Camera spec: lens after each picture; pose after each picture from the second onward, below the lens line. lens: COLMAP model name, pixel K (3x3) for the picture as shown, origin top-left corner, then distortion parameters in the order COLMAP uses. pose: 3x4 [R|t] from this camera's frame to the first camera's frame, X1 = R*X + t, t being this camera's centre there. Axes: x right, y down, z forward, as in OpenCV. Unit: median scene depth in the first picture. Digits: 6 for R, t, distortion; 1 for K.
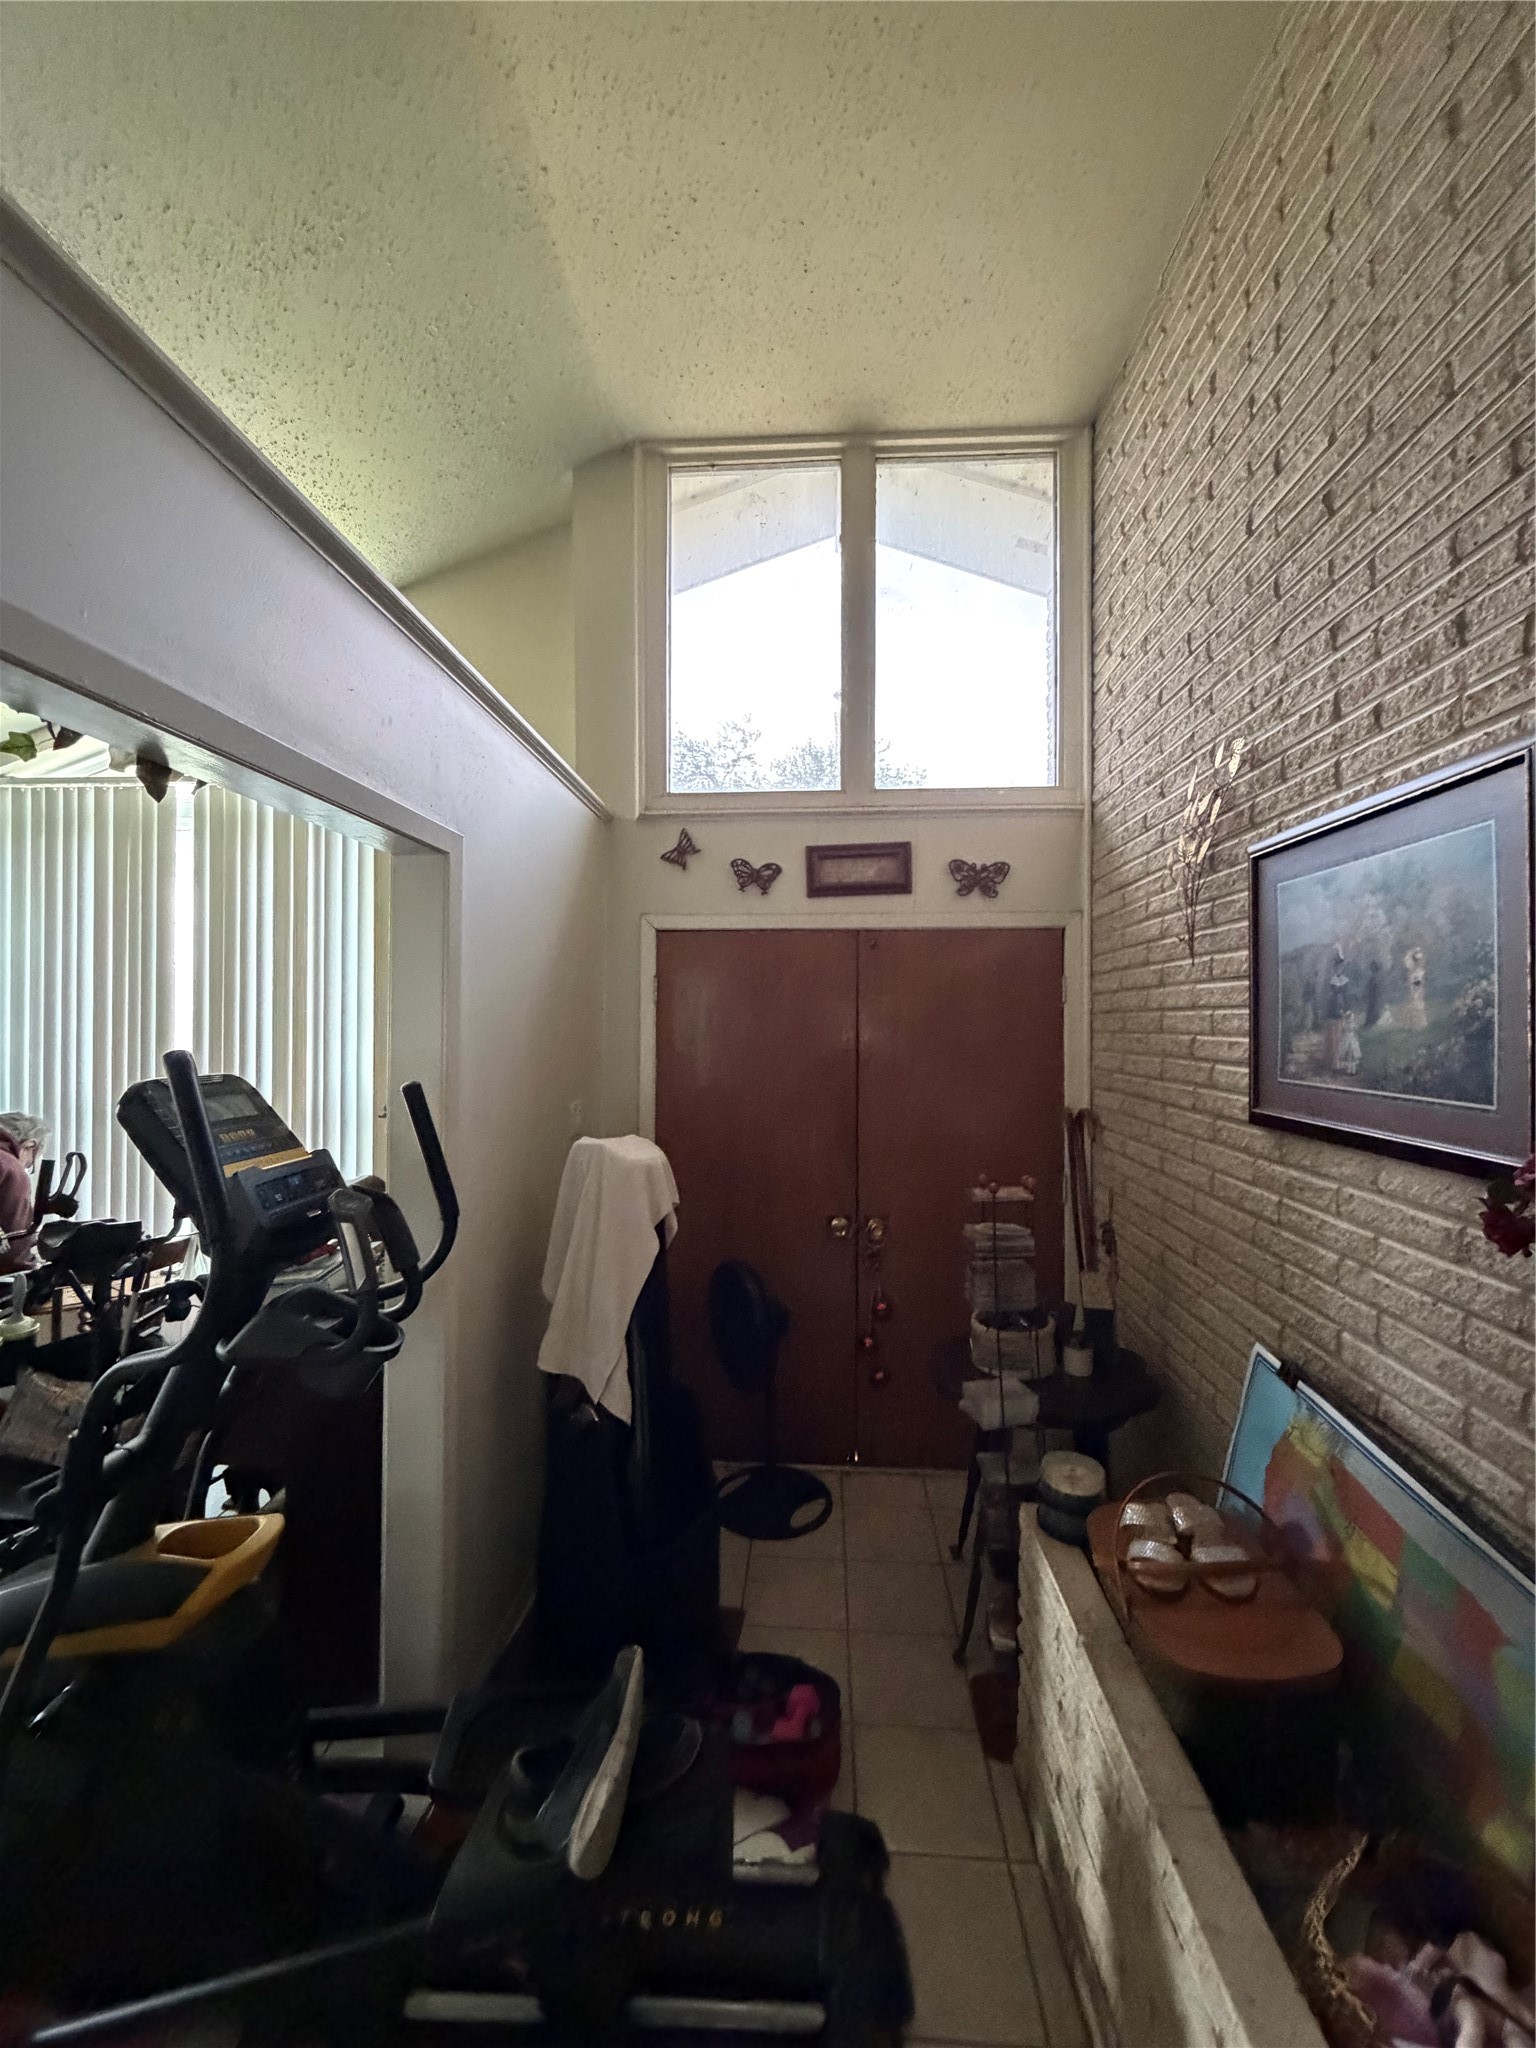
lens RADIAL K [[818.9, 0, 760.2], [0, 818.9, 1025.4], [0, 0, 1]] dist [-0.000392, -0.000011]
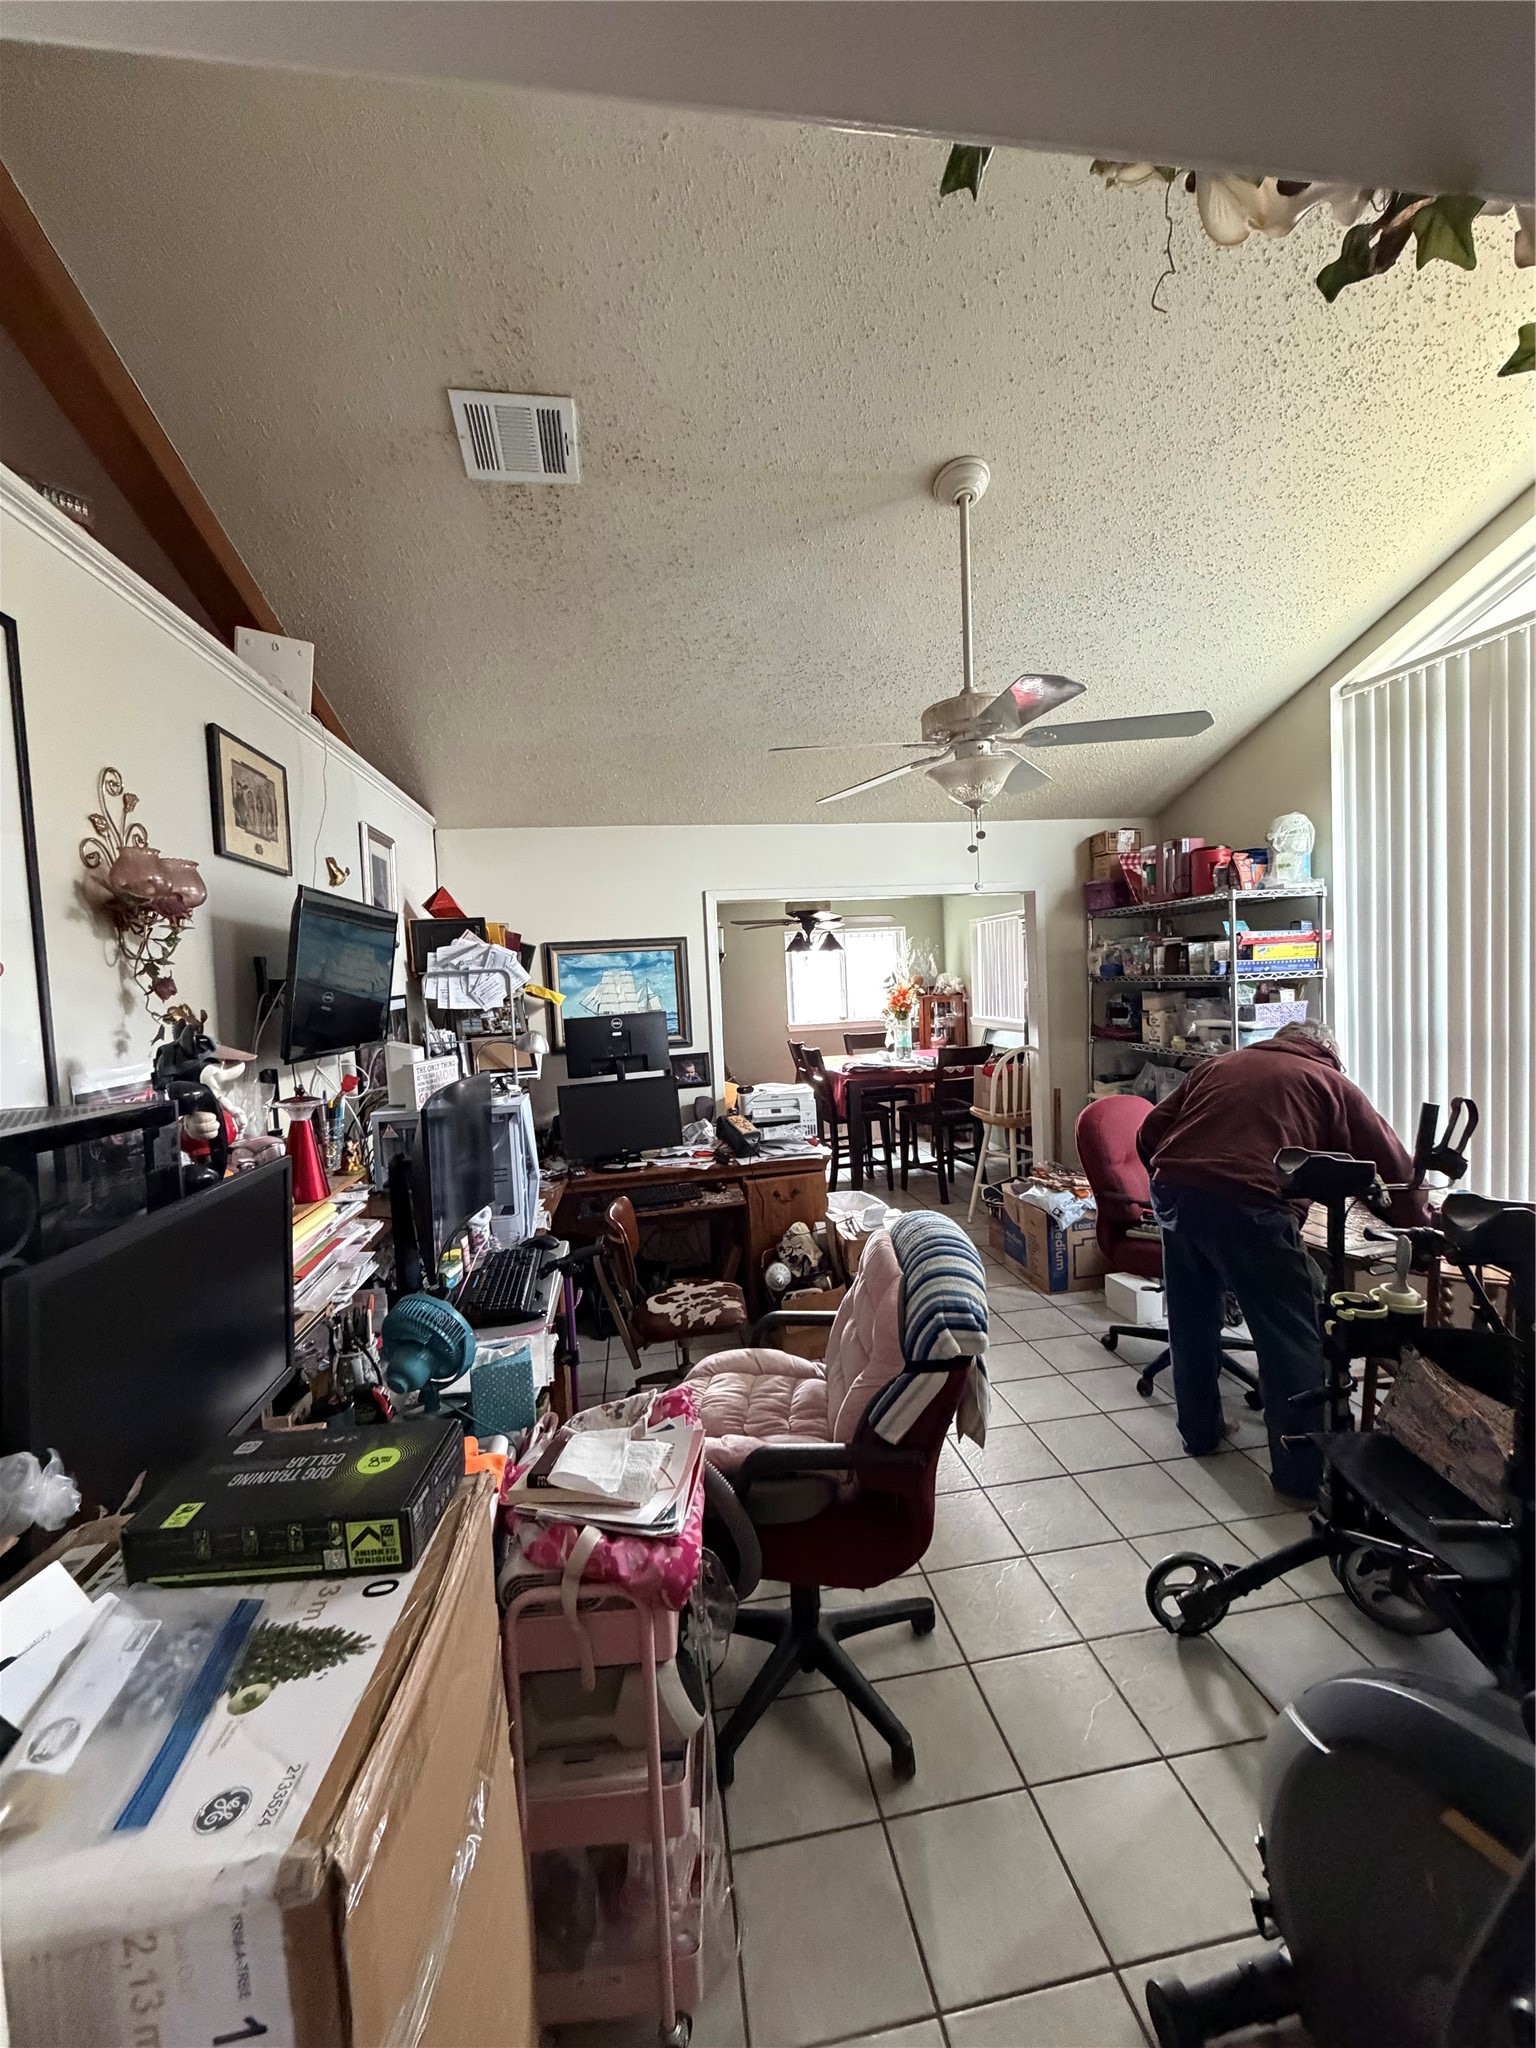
lens RADIAL K [[818.9, 0, 766.5], [0, 818.9, 1021.7], [0, 0, 1]] dist [-0.000392, -0.000011]
pose [[0.226837, 0.035044, -0.973302, -0.224209], [0.049834, 0.997626, 0.047534, 0.010941], [0.972657, -0.059286, 0.224552, 0.174564]]
